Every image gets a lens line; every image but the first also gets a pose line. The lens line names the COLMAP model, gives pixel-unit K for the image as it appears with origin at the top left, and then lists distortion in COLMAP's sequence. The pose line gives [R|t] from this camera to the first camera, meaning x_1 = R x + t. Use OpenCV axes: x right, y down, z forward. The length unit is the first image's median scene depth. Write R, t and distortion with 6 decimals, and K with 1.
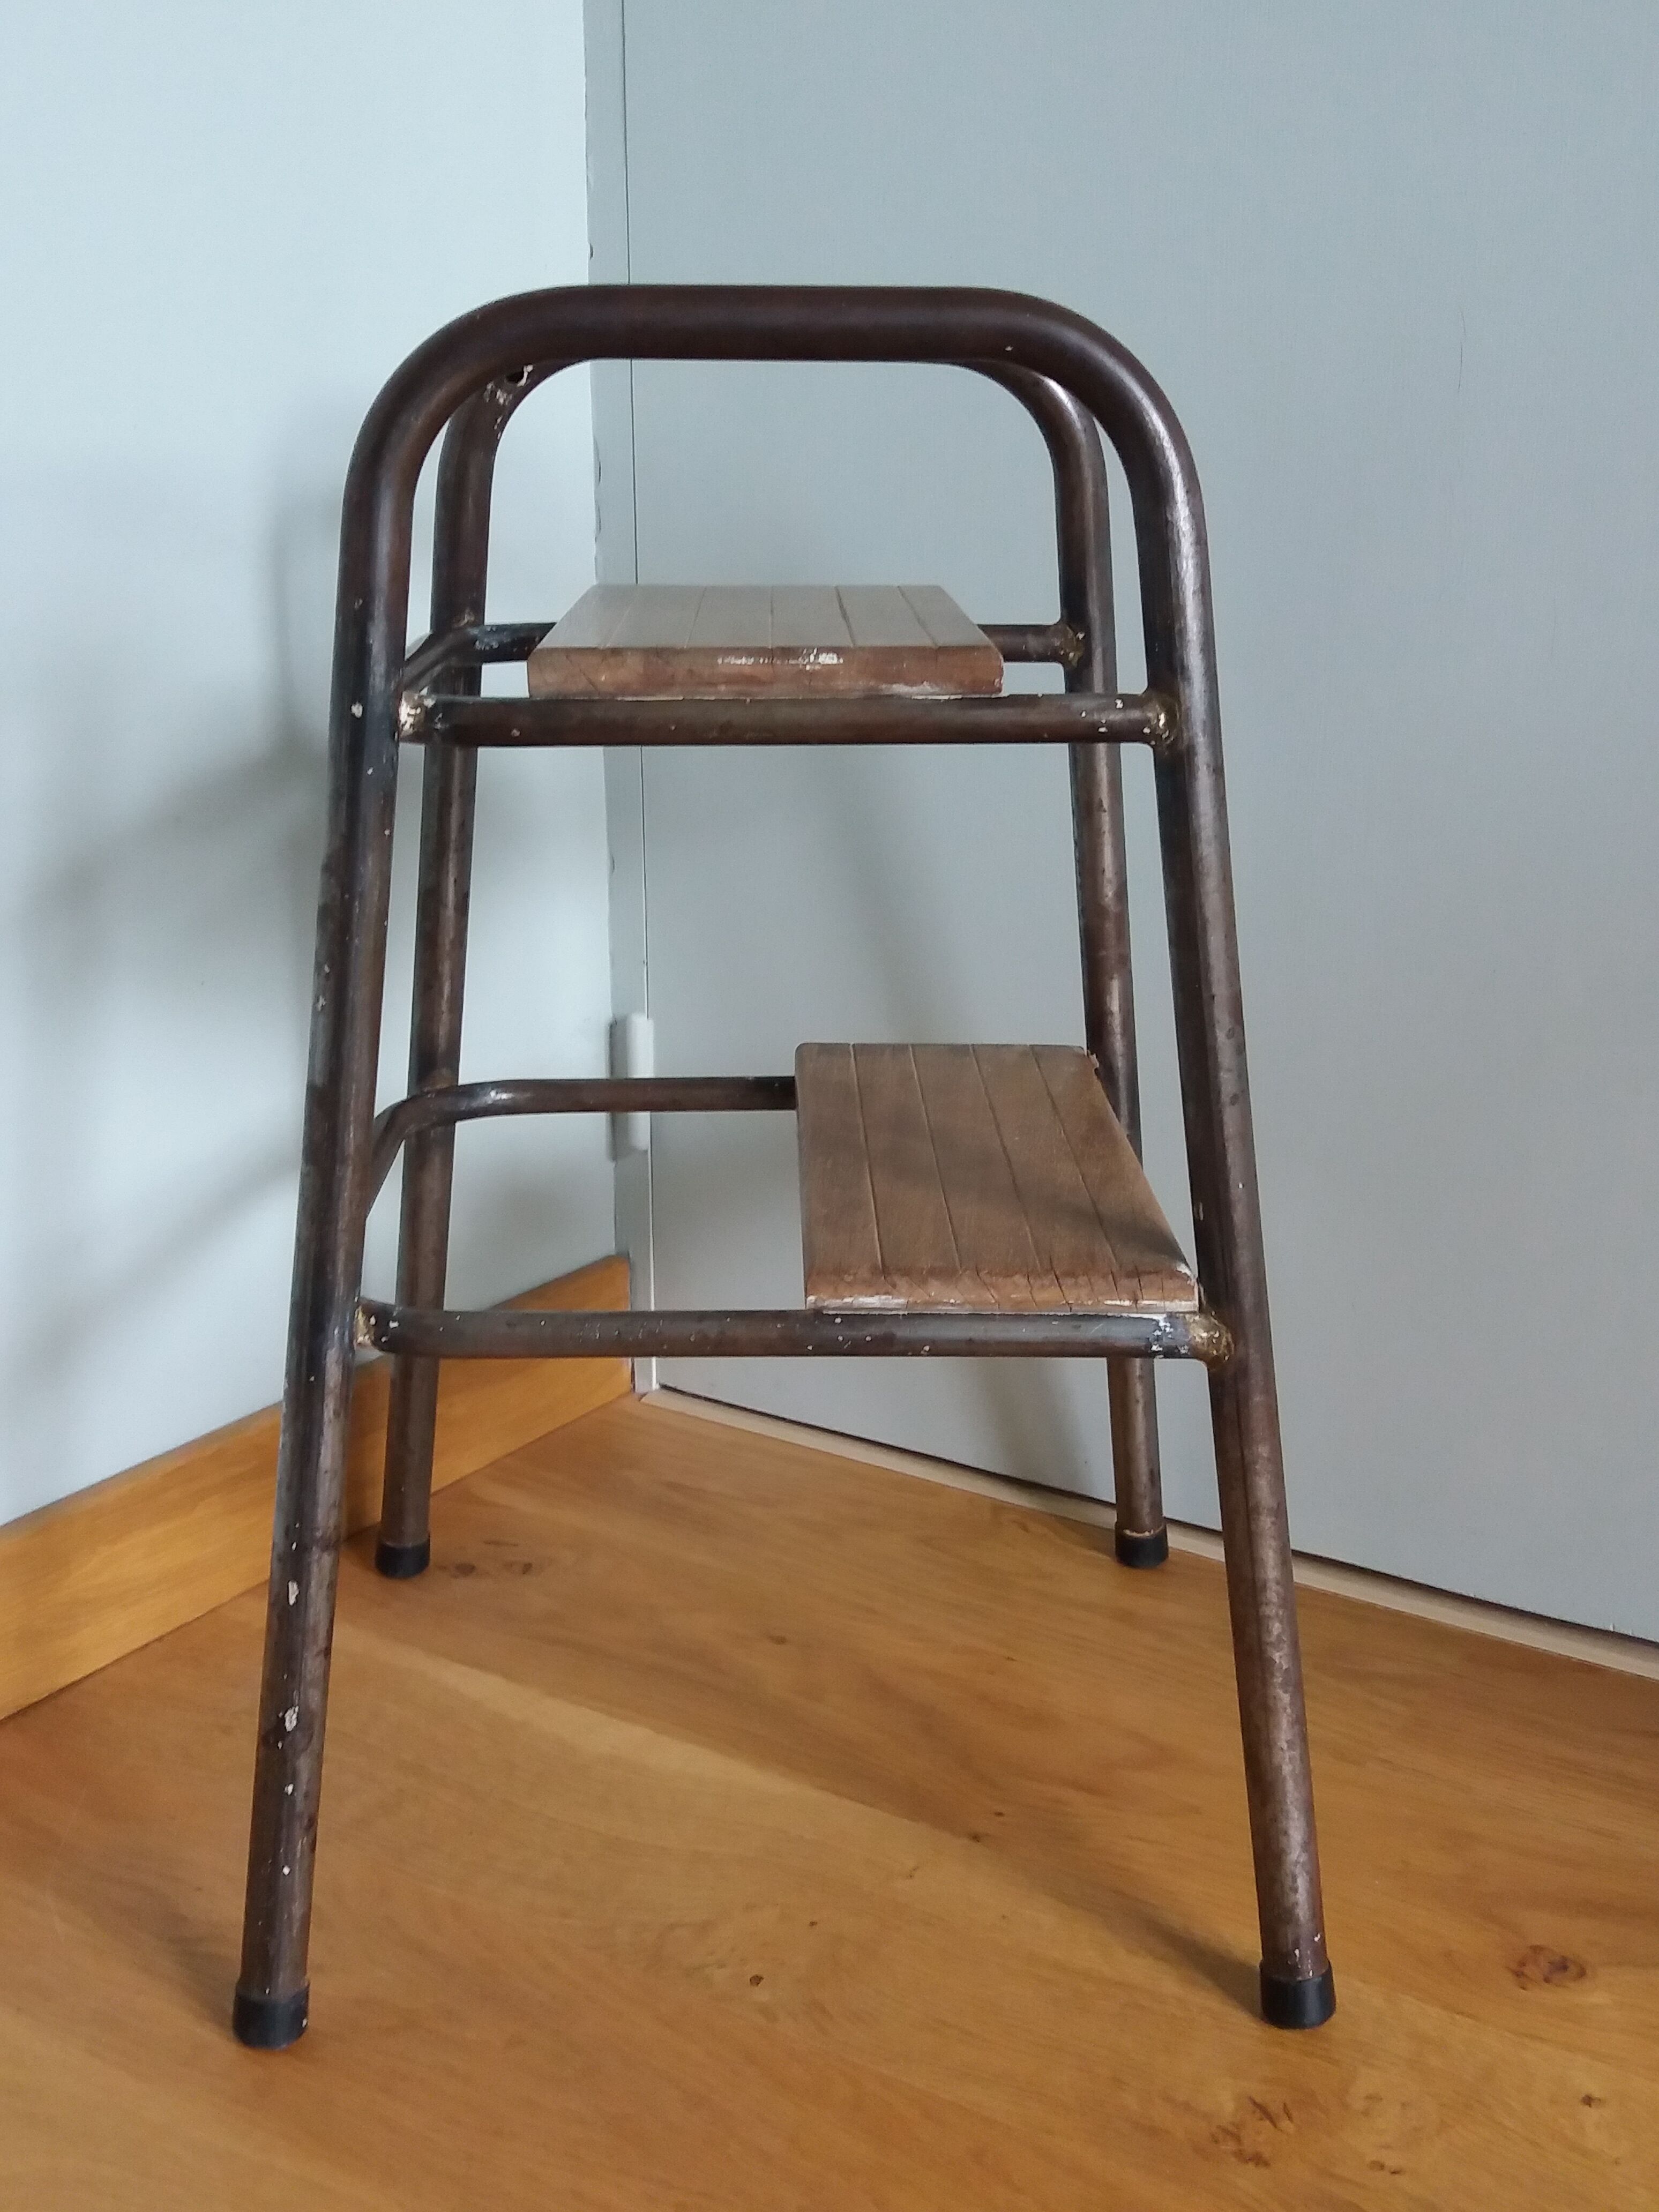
lens RADIAL K [[2567.5, 0, 830.3], [0, 2567.5, 1130.4], [0, 0, 1]] dist [0.161973, -0.421900]
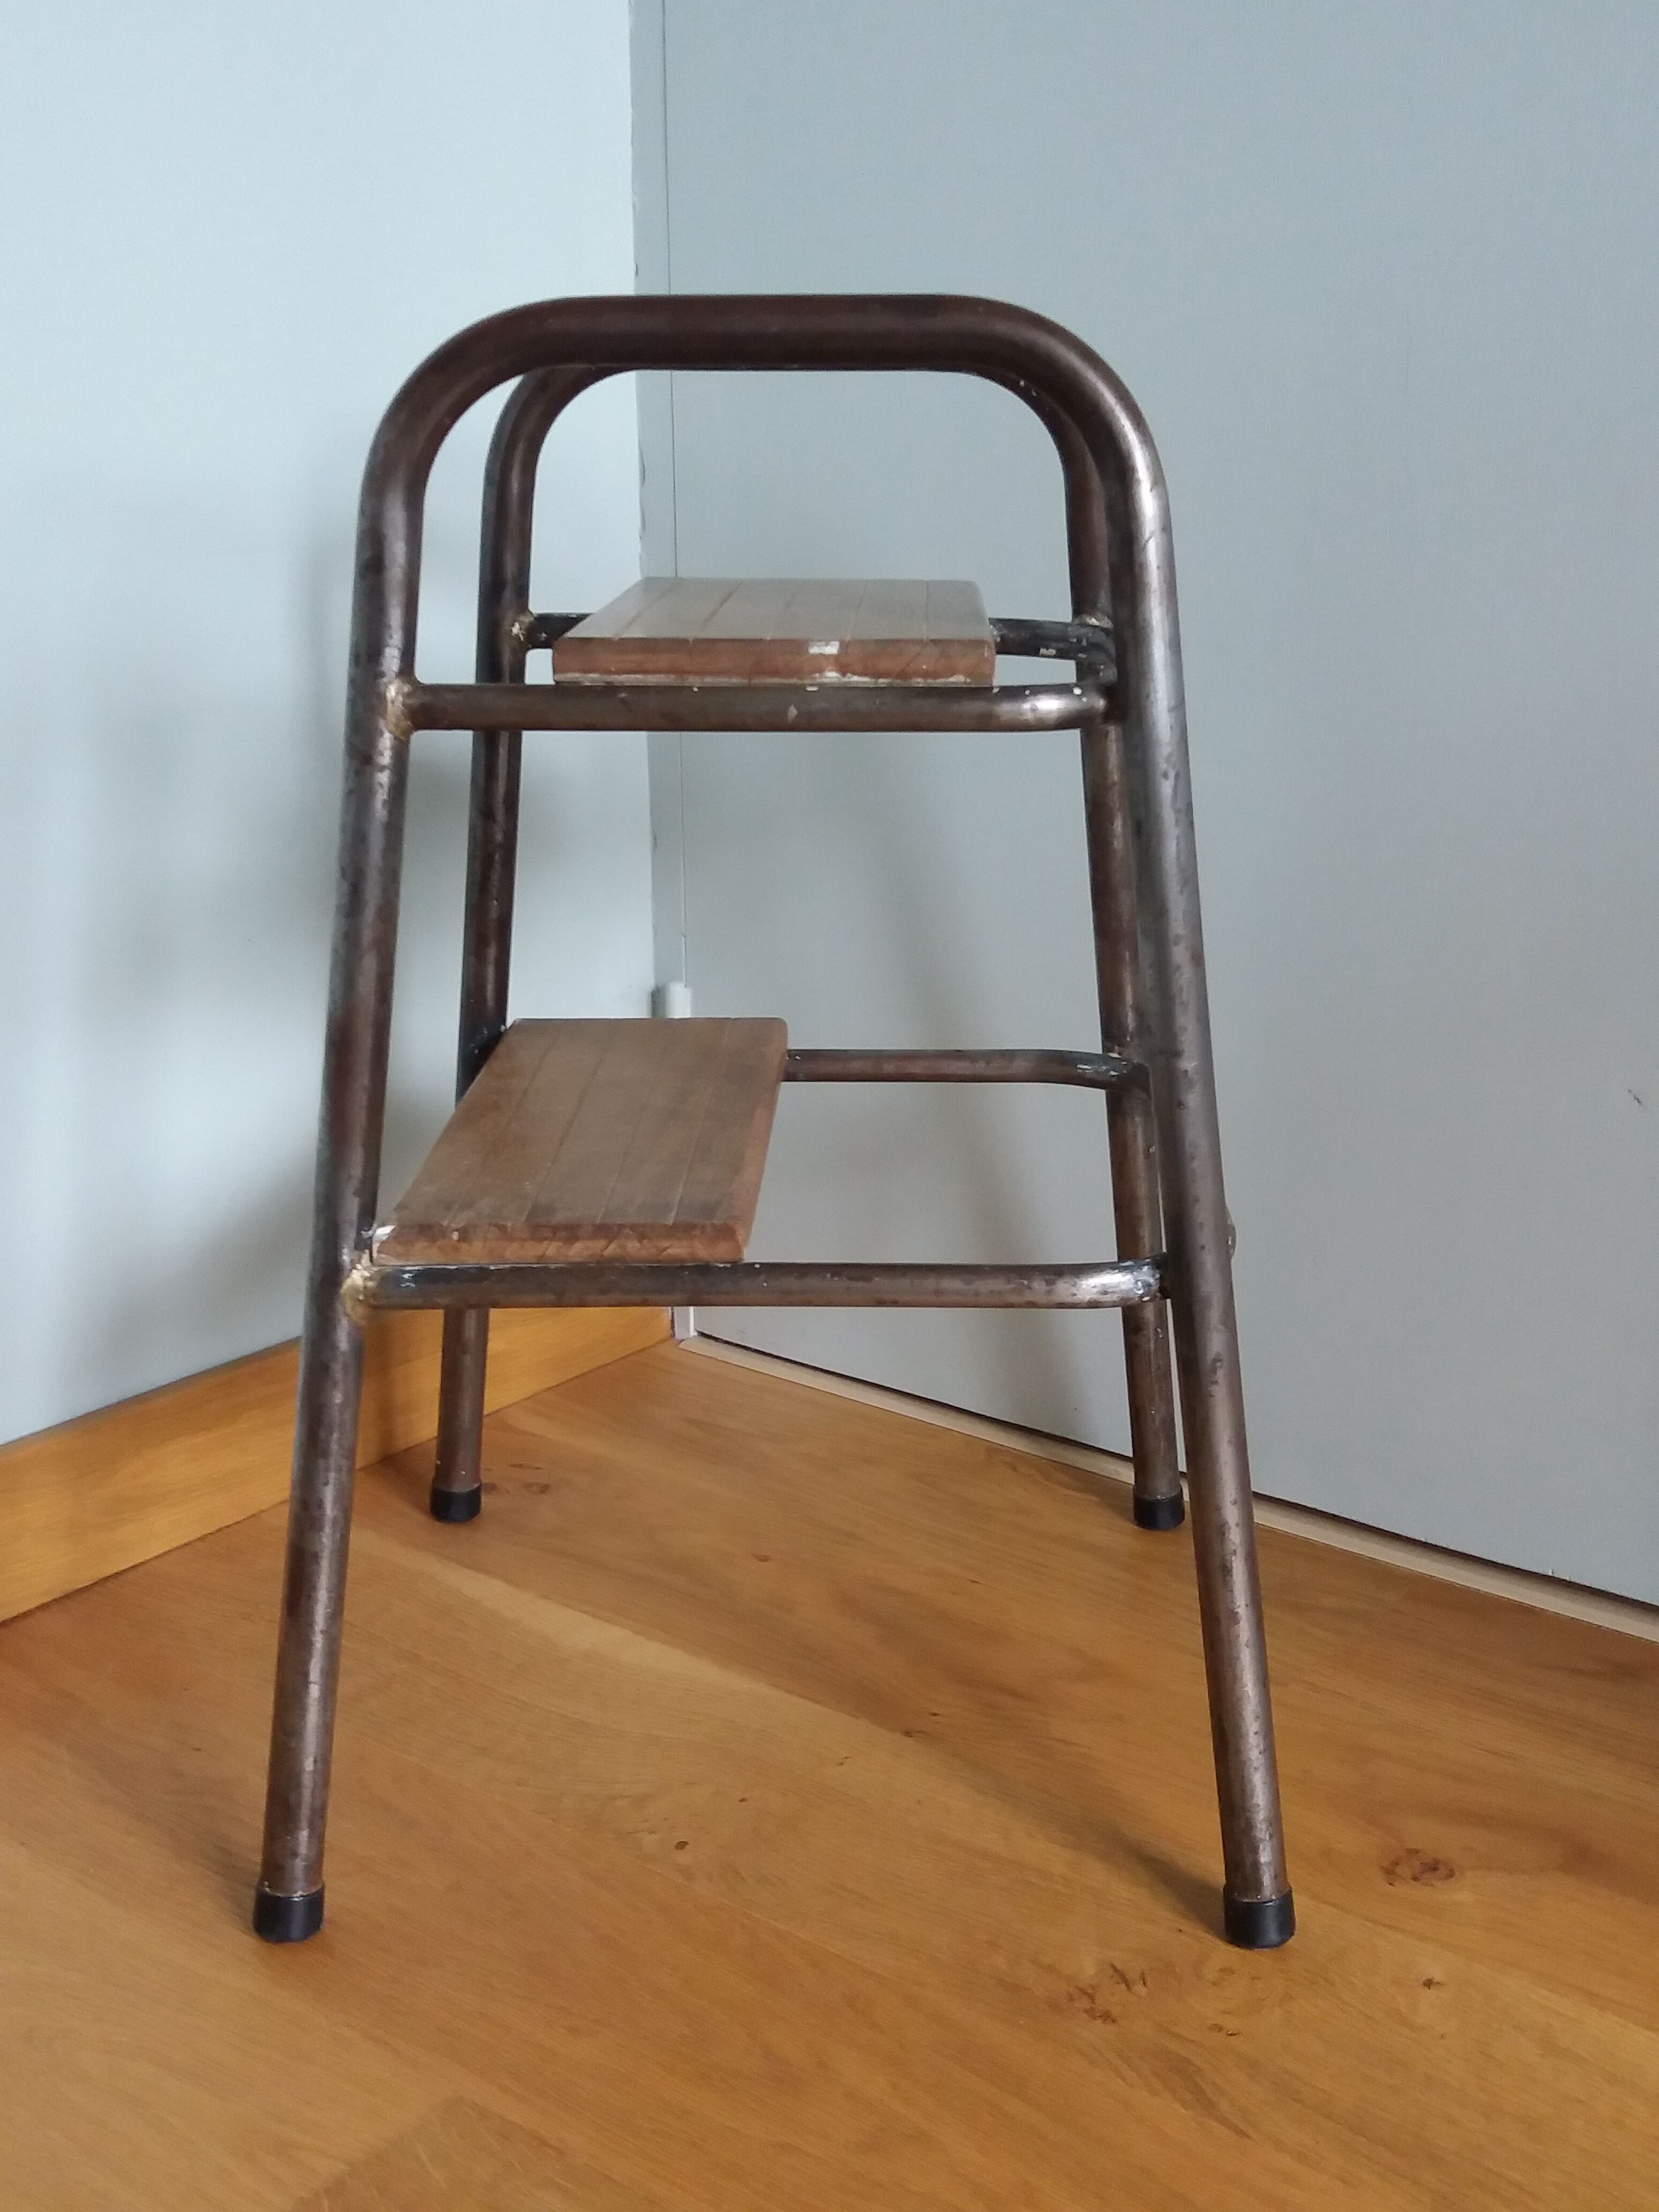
lens RADIAL K [[2549.4, 0, 829.1], [0, 2549.4, 1134.1], [0, 0, 1]] dist [0.167882, -0.434791]
pose [[0.996147, 0.020018, -0.085379, 0.102370], [-0.020264, 0.999793, -0.002017, 0.023873], [0.085321, 0.003739, 0.996346, -0.066252]]
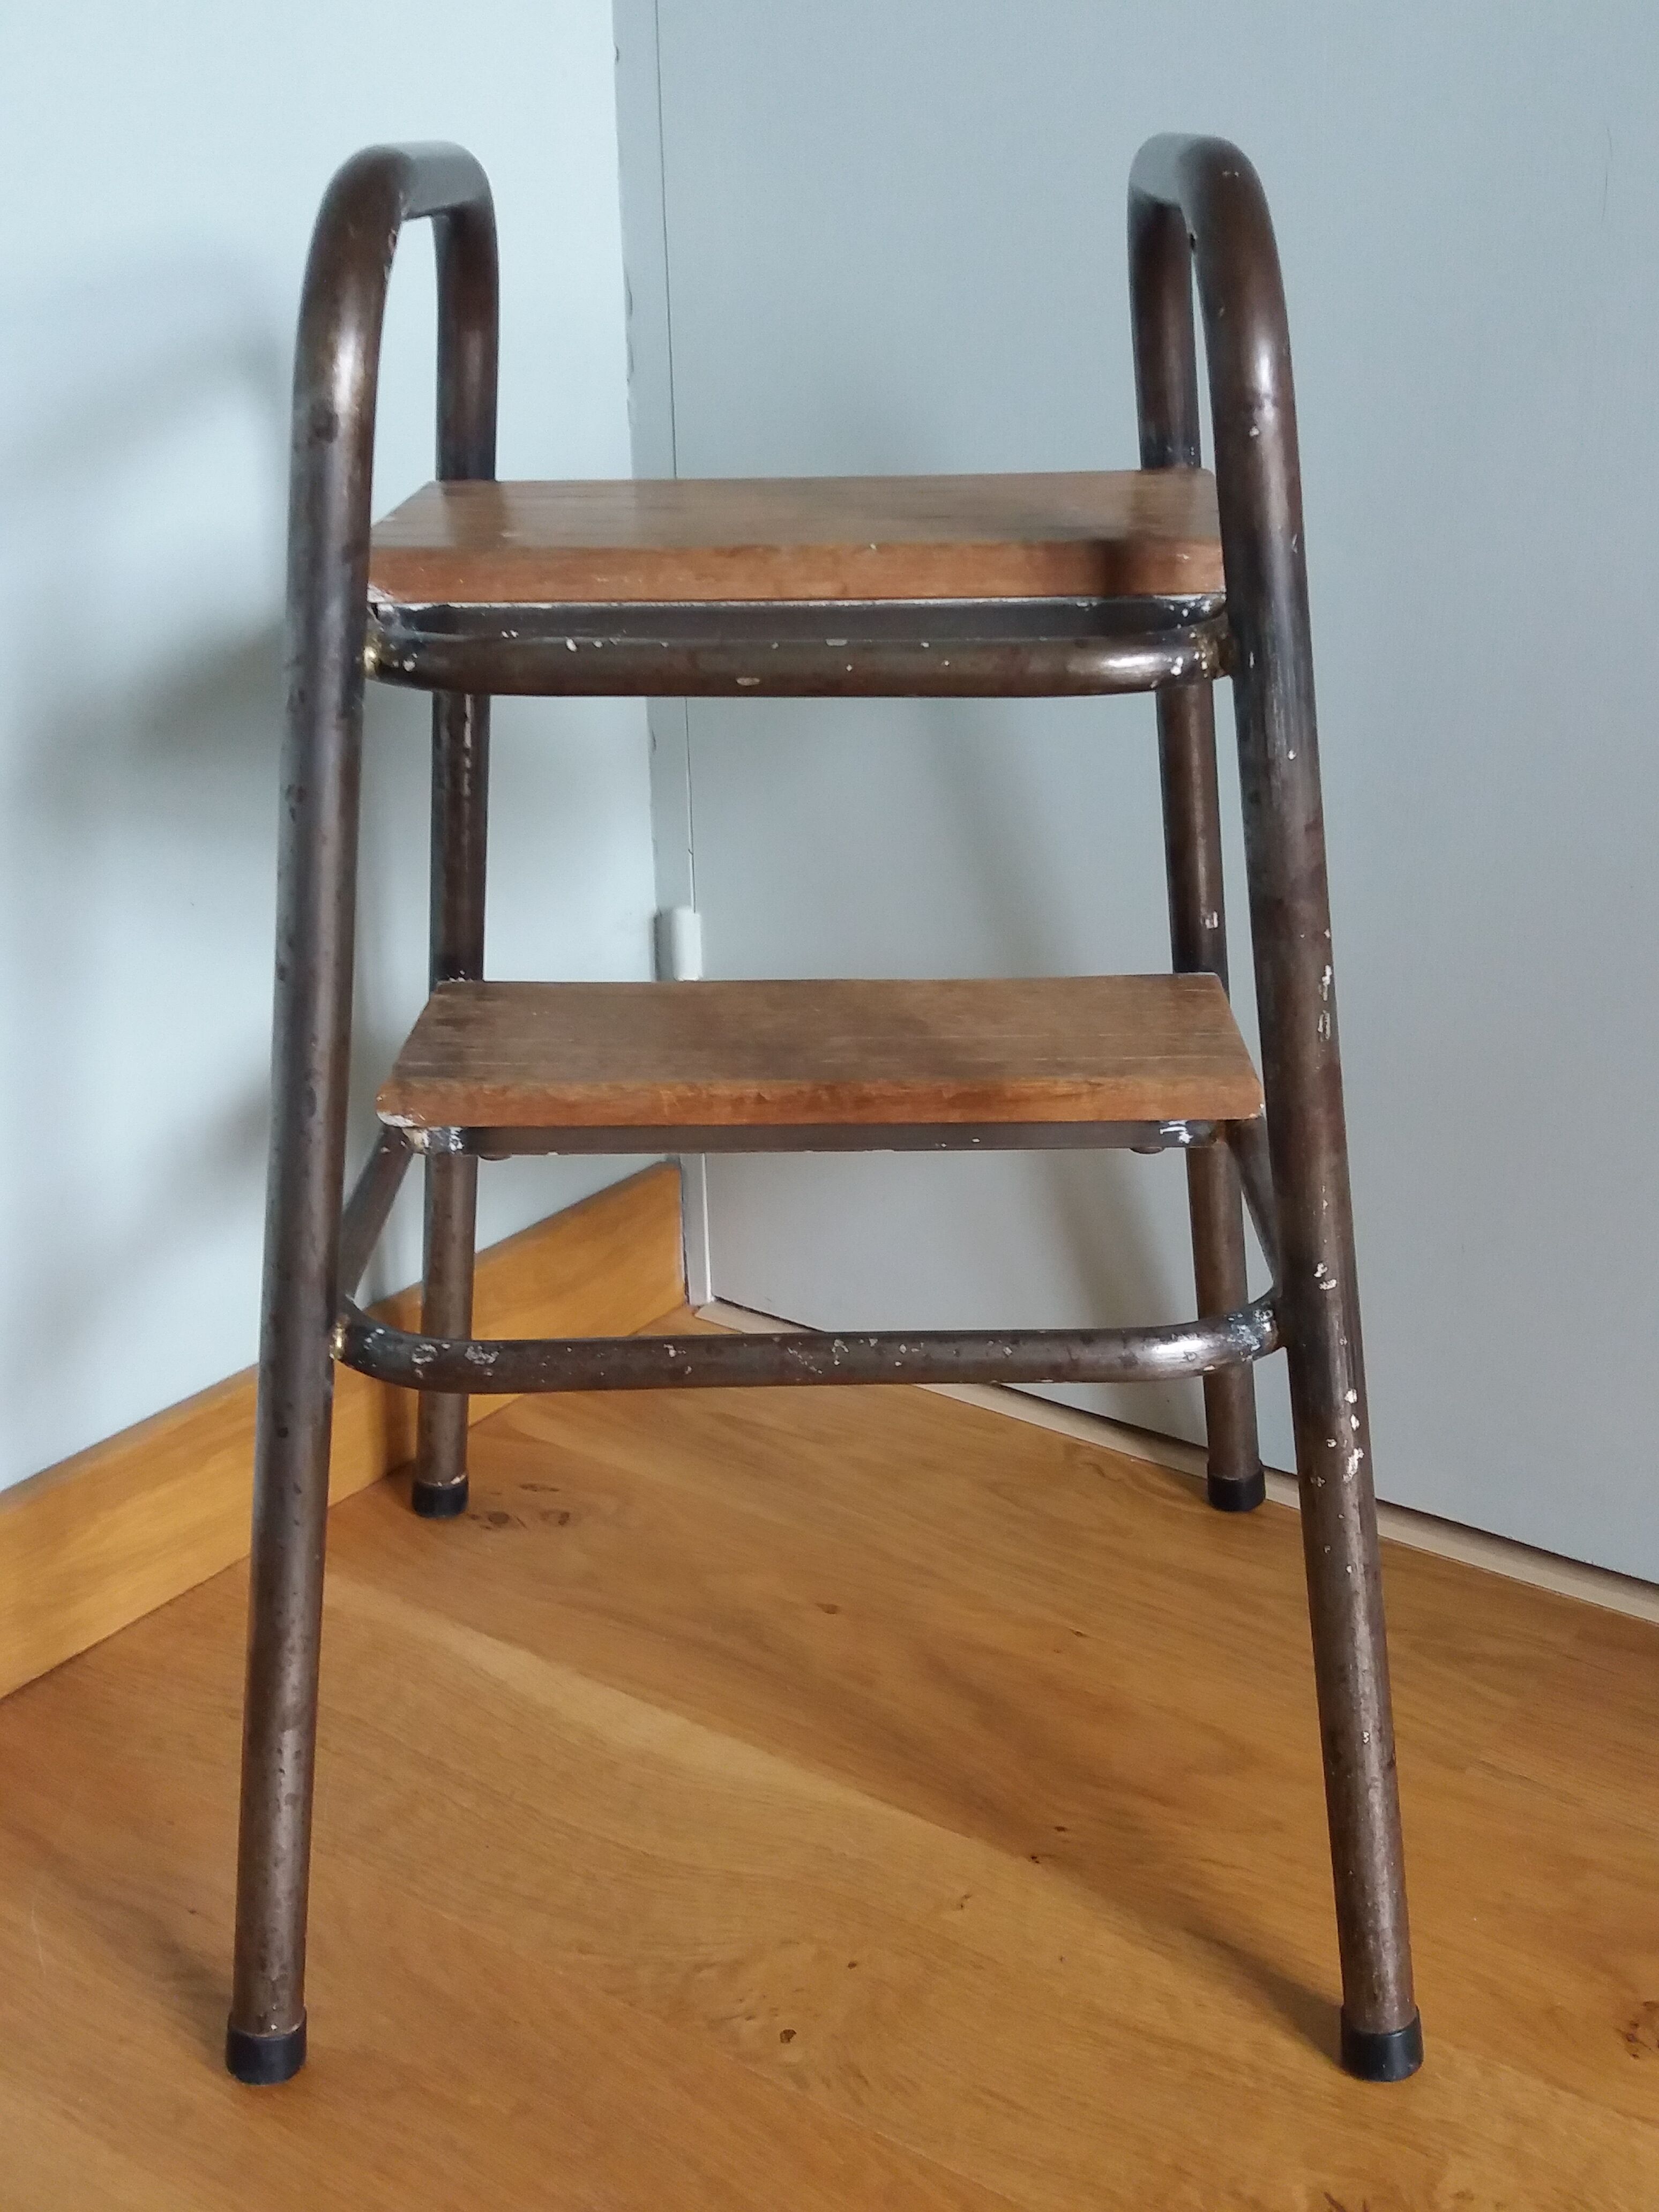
lens RADIAL K [[2567.5, 0, 830.3], [0, 2567.5, 1130.4], [0, 0, 1]] dist [0.161973, -0.421900]
pose [[0.998965, -0.001350, -0.045468, 0.024459], [0.005582, 0.995643, 0.093080, -0.064672], [0.045144, -0.093238, 0.994620, 0.101080]]
